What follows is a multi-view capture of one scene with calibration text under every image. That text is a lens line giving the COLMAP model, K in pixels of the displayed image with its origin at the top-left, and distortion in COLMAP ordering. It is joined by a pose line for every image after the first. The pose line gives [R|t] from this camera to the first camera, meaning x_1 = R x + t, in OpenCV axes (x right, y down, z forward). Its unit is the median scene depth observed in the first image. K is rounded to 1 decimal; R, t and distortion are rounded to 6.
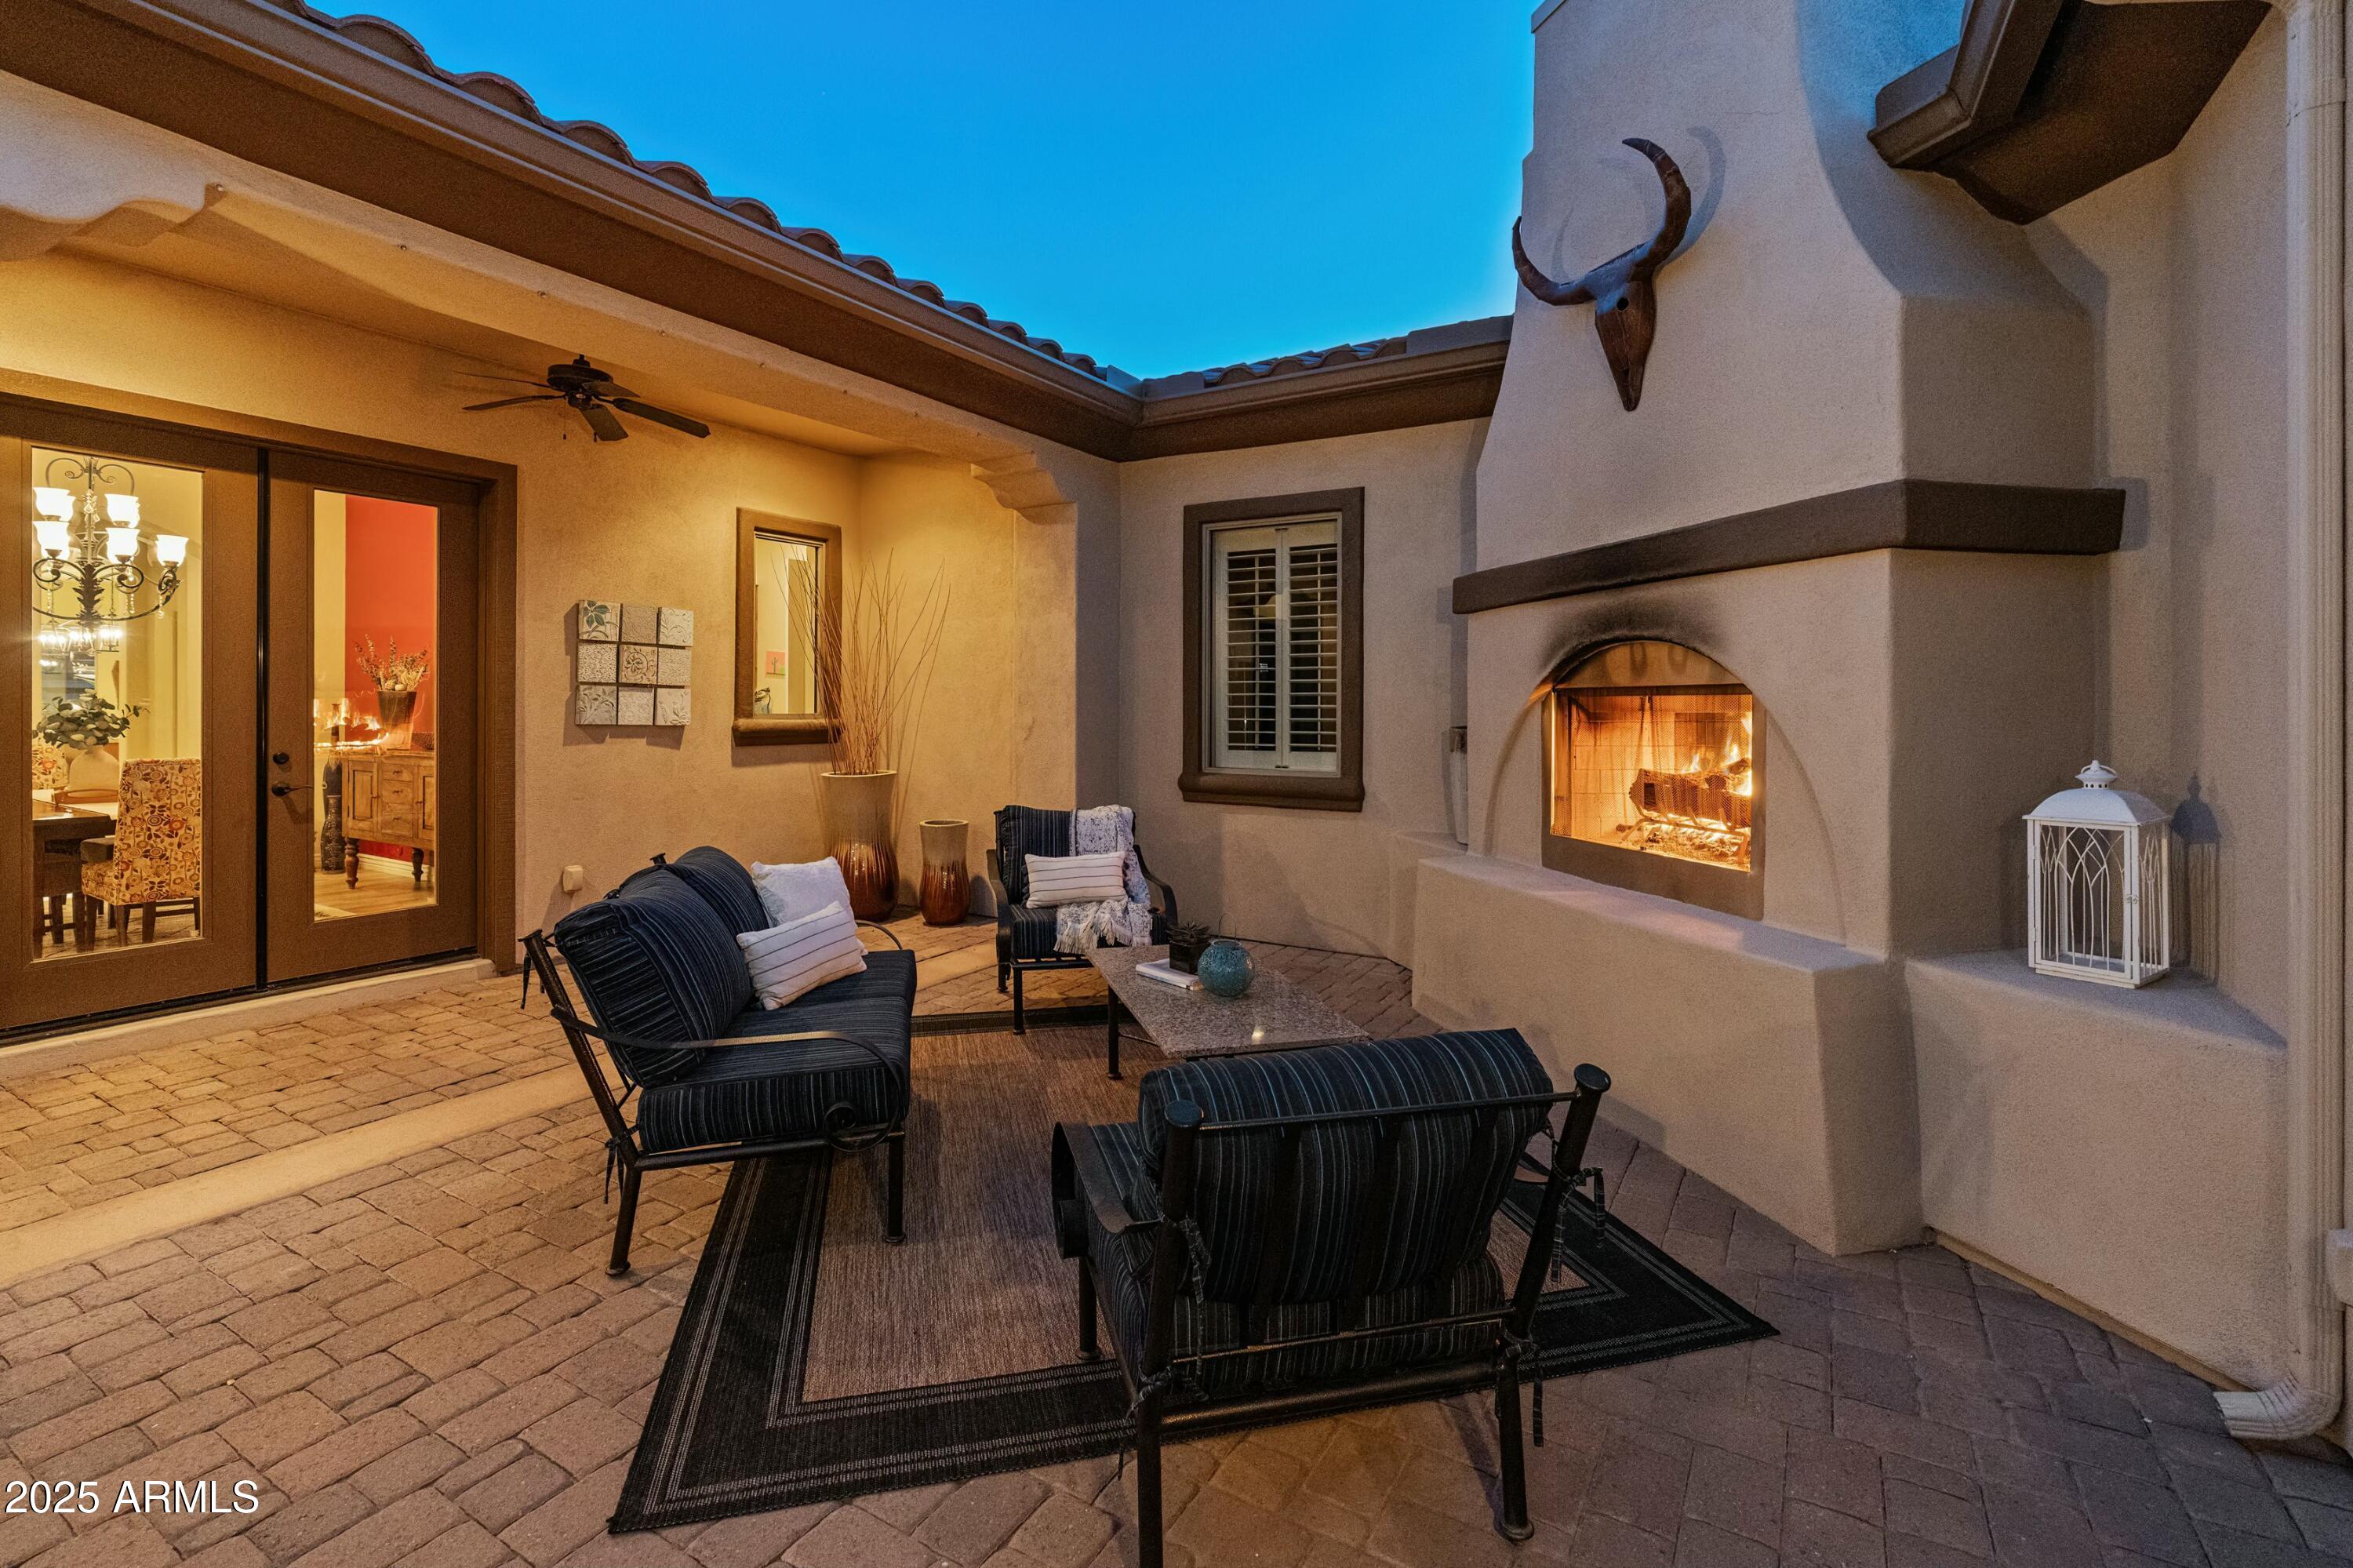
lens RADIAL K [[1072.5, 0, 1141.0], [0, 1072.5, 710.9], [0, 0, 1]] dist [0.006073, 0.001577]
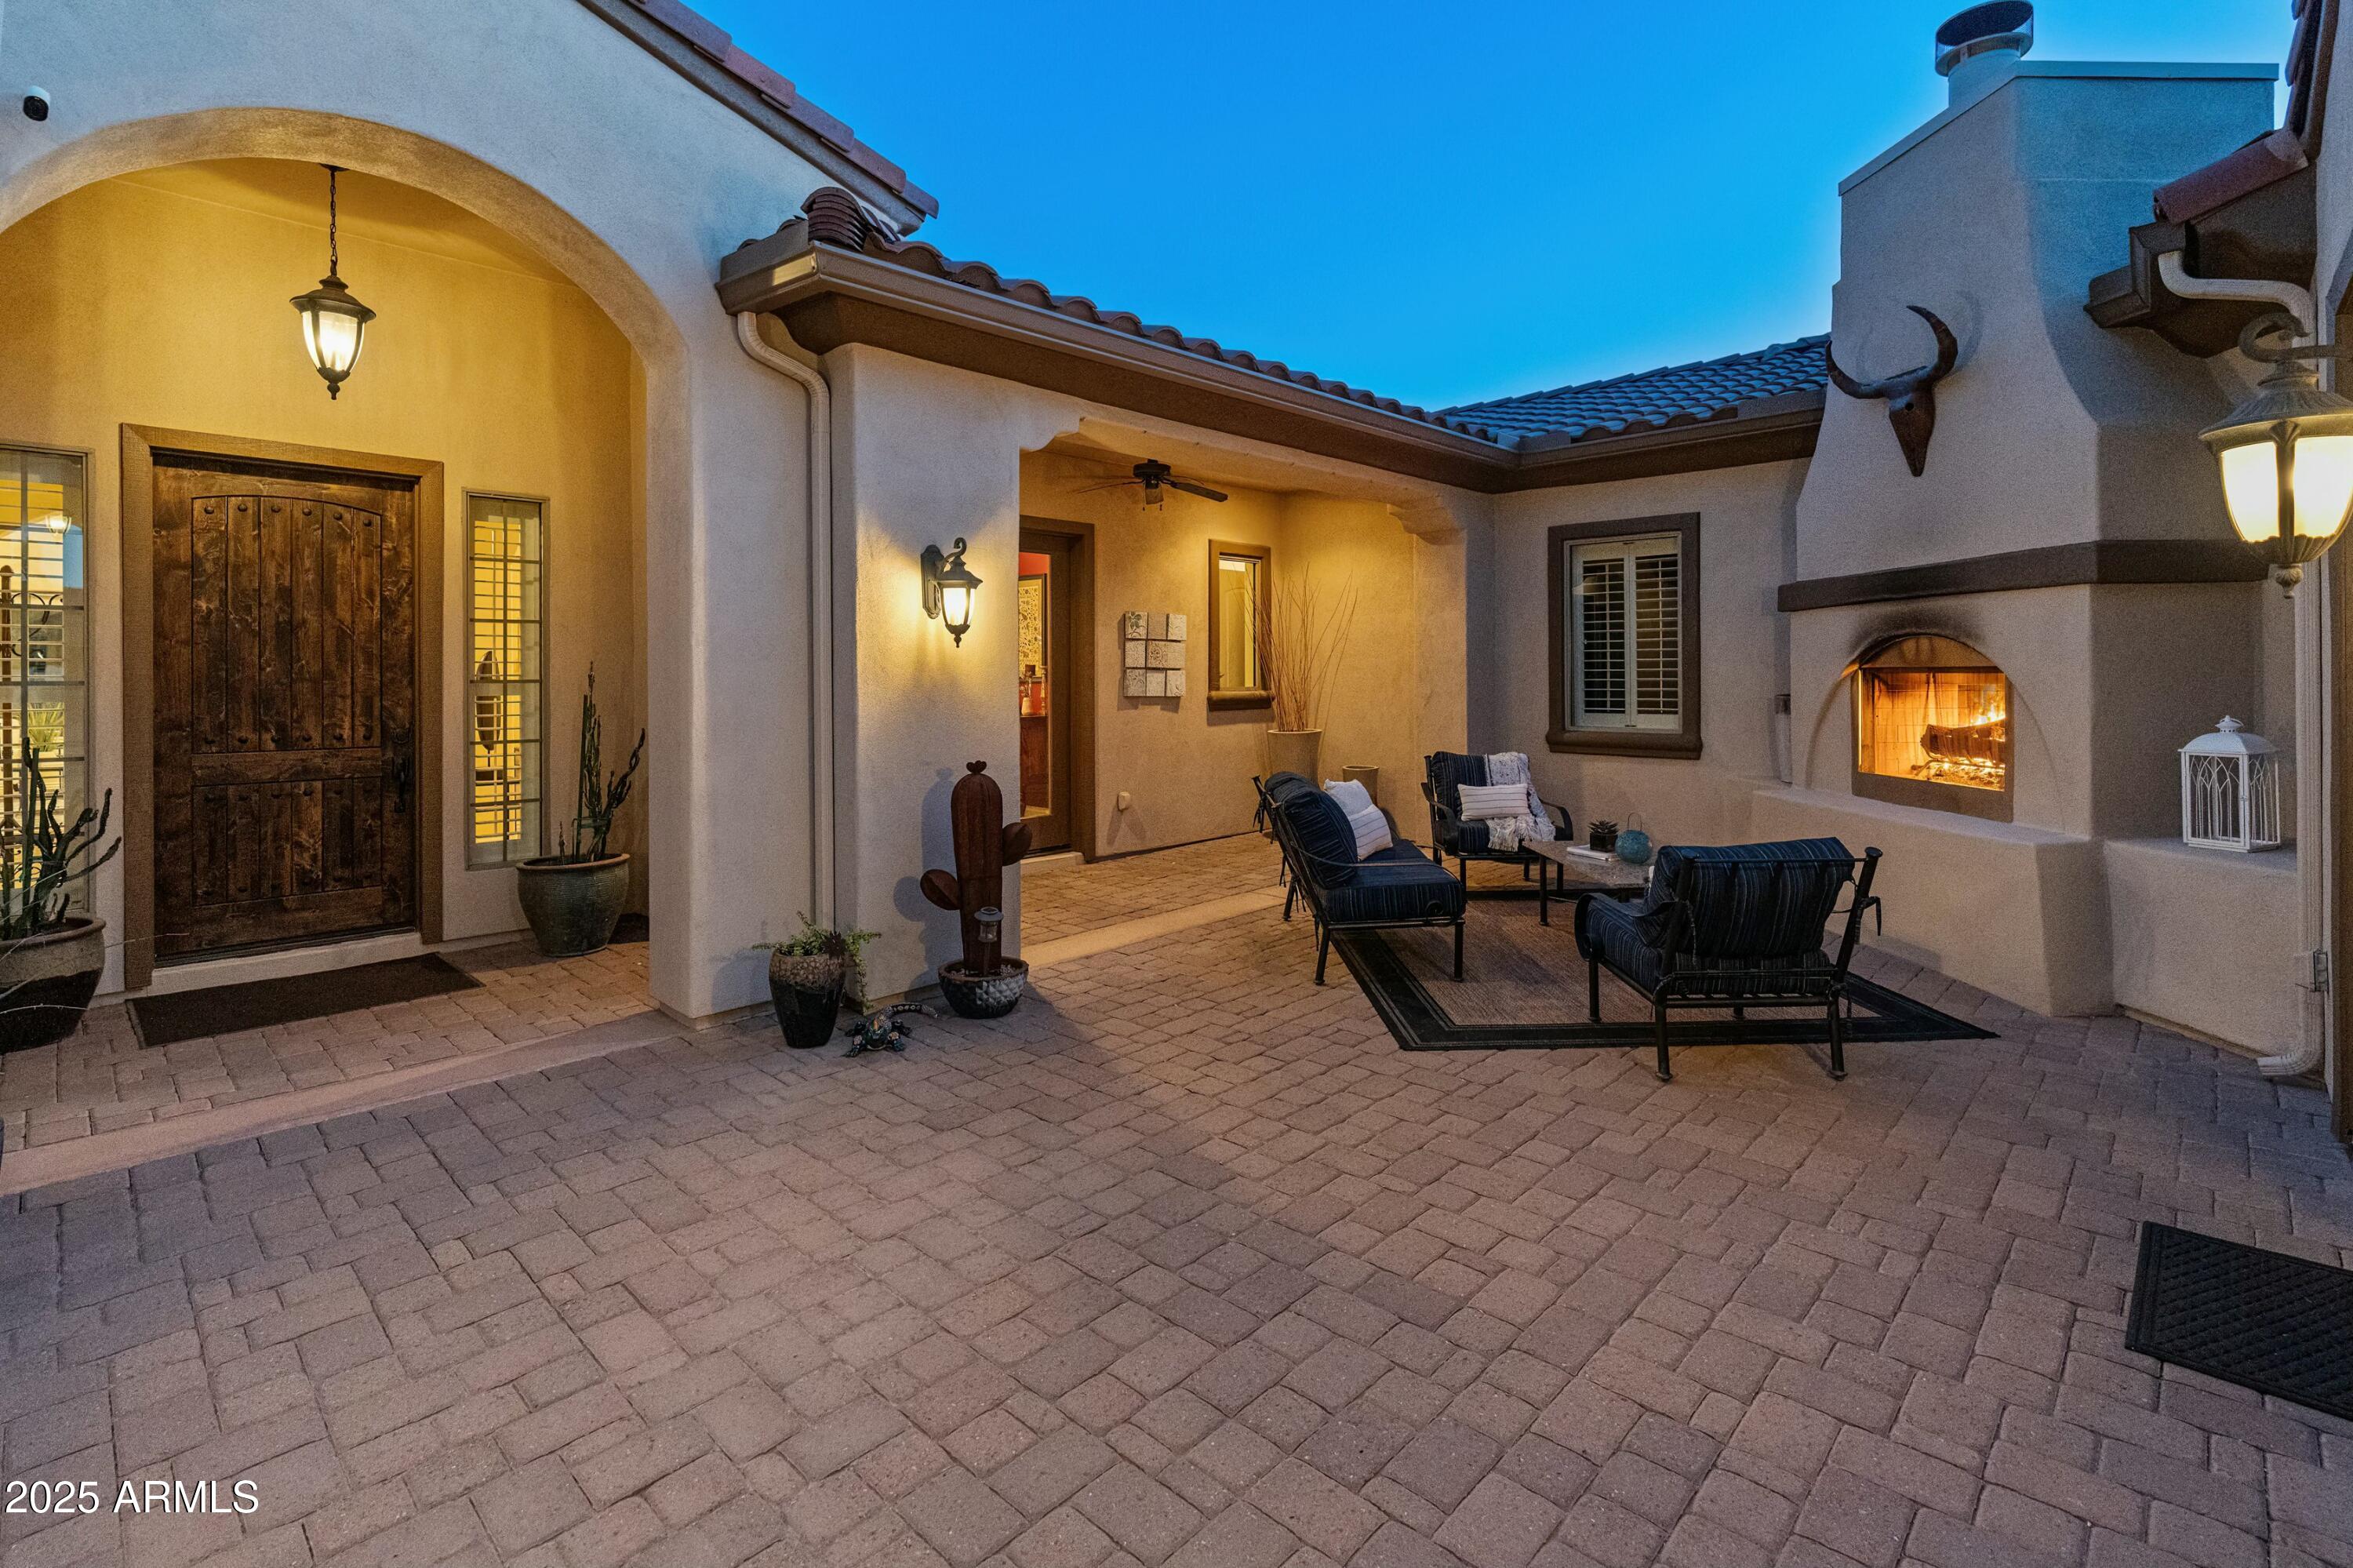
lens RADIAL K [[1072.5, 0, 1180.8], [0, 1072.5, 681.6], [0, 0, 1]] dist [0.006073, 0.001577]
pose [[0.979484, -0.008159, -0.201359, -0.195886], [0.008940, 0.999956, 0.002968, -0.014114], [0.201326, -0.004707, 0.979513, -0.537735]]
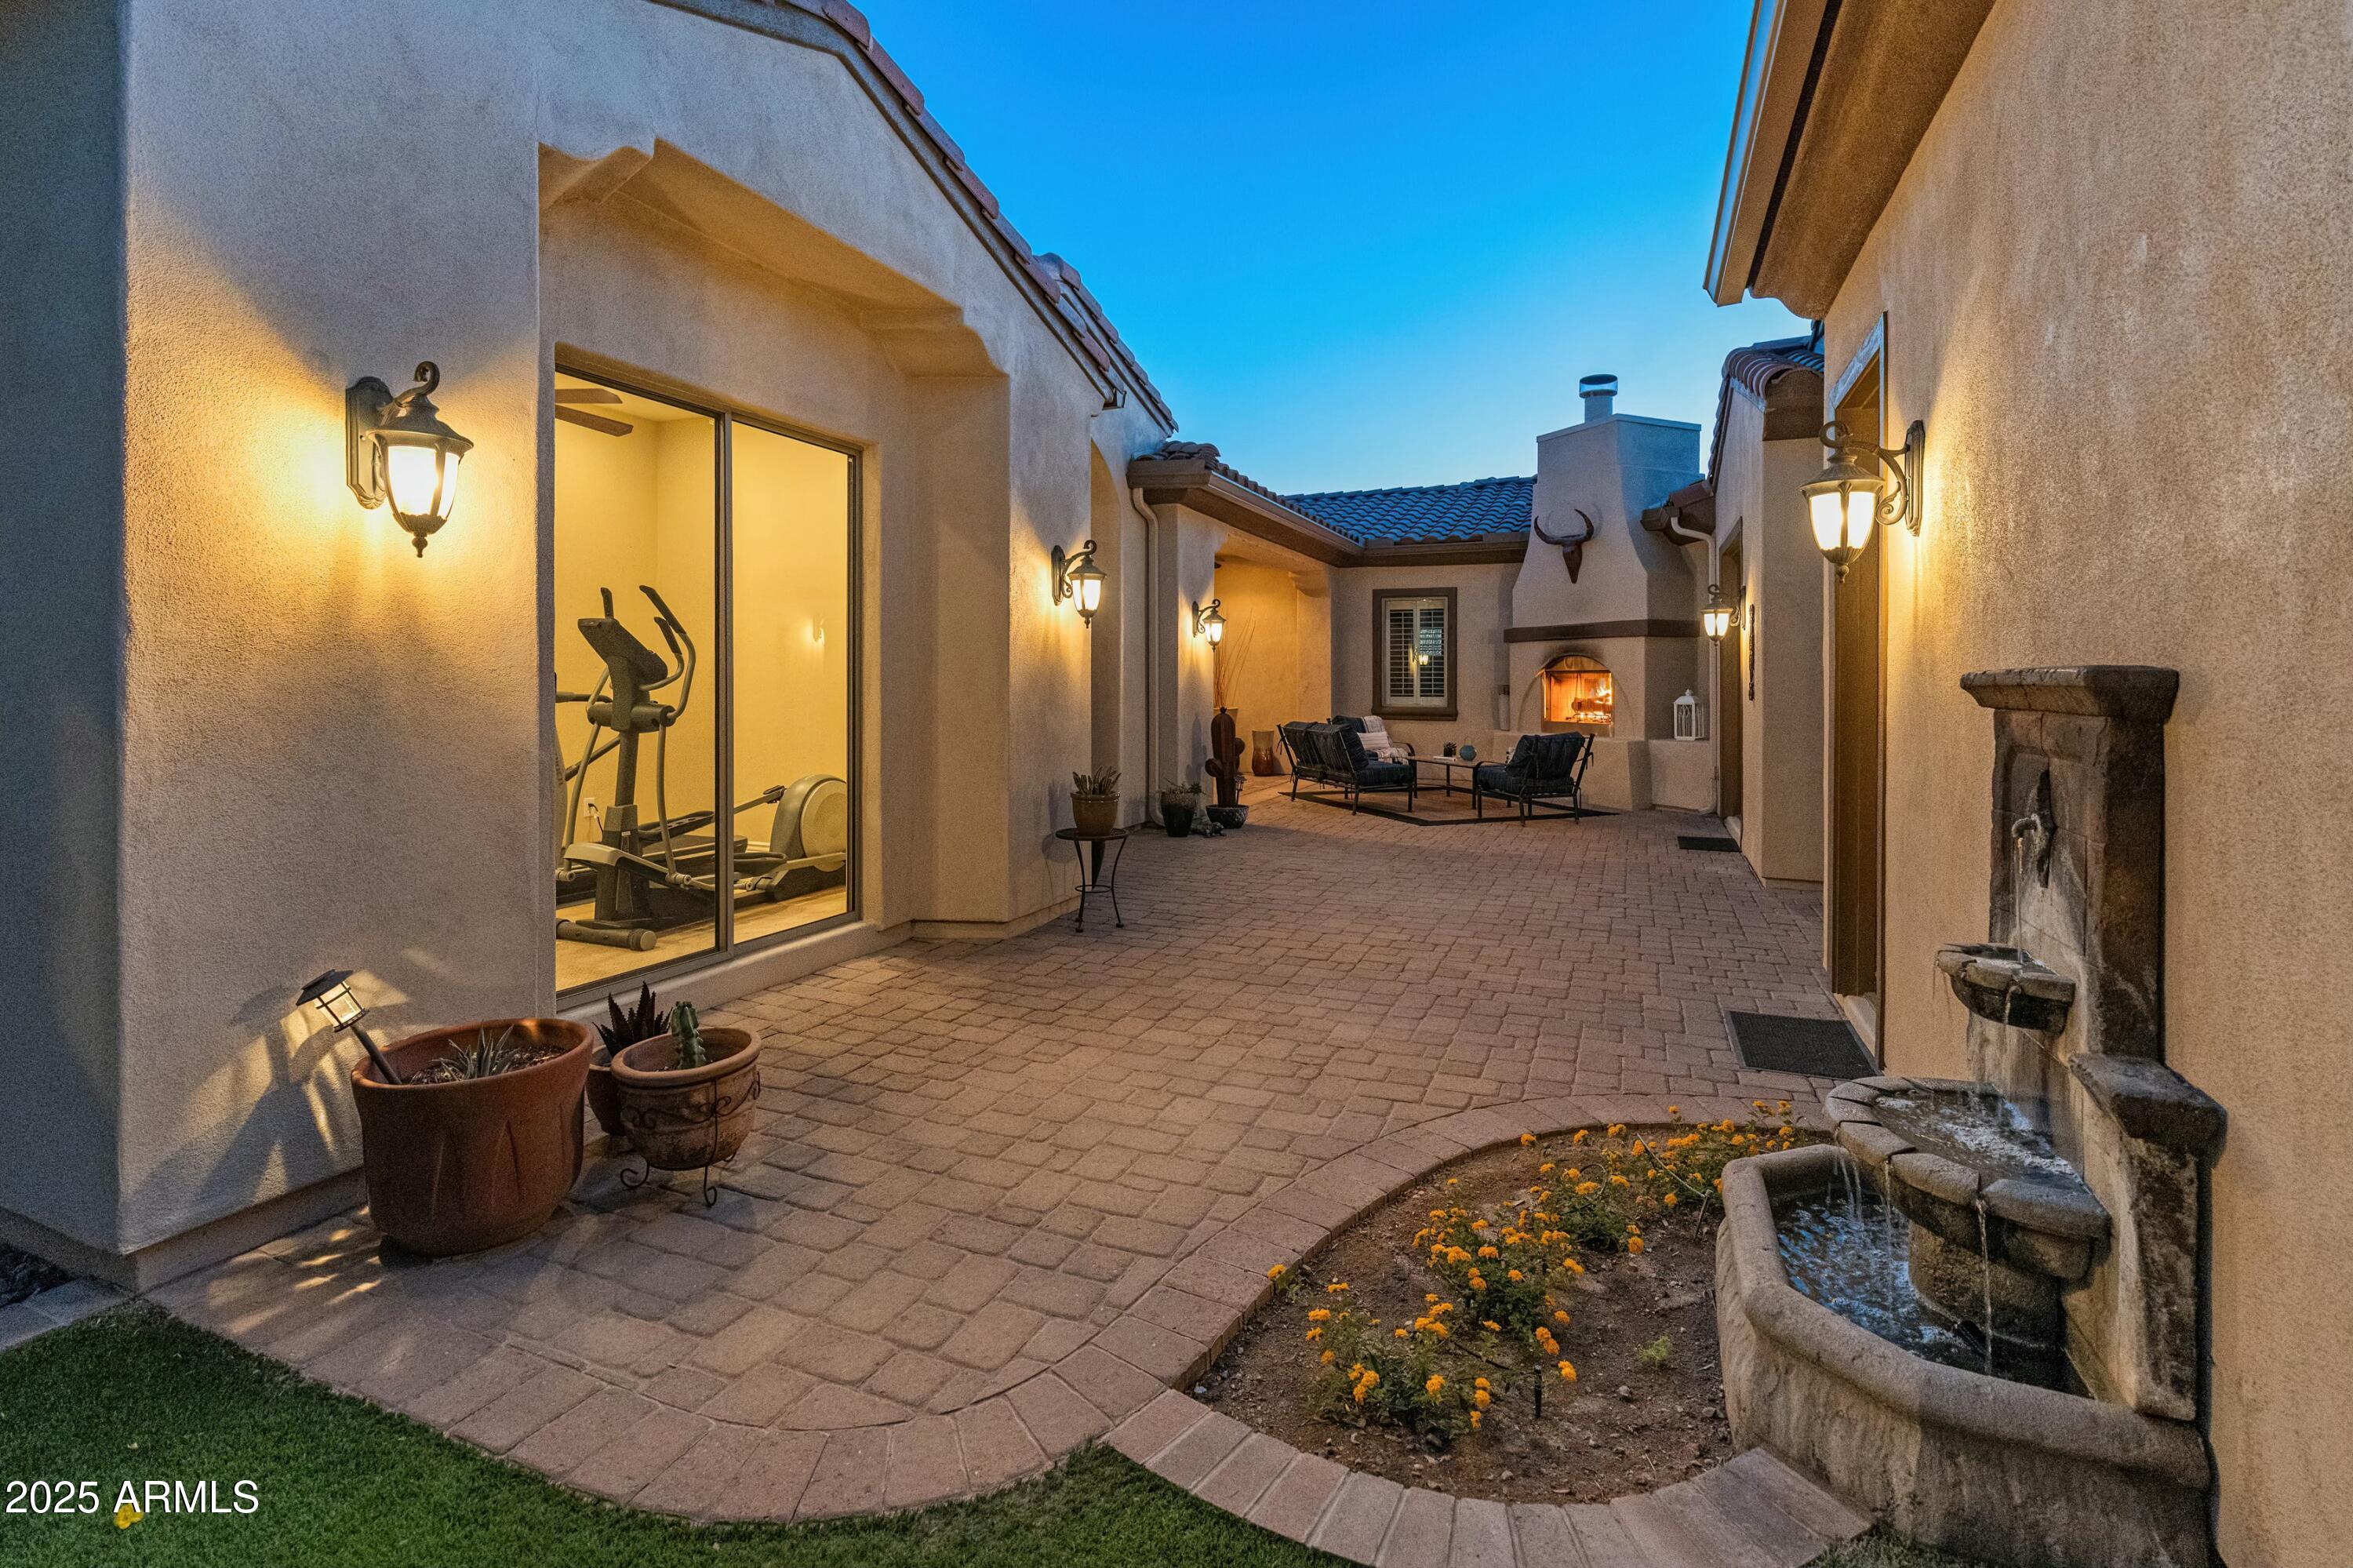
lens RADIAL K [[1072.5, 0, 1165.4], [0, 1072.5, 681.9], [0, 0, 1]] dist [0.006073, 0.001577]
pose [[0.989086, 0.002638, 0.147318, -1.038546], [-0.001733, 0.999979, -0.006269, 0.029102], [-0.147332, 0.005945, 0.989069, -1.686209]]
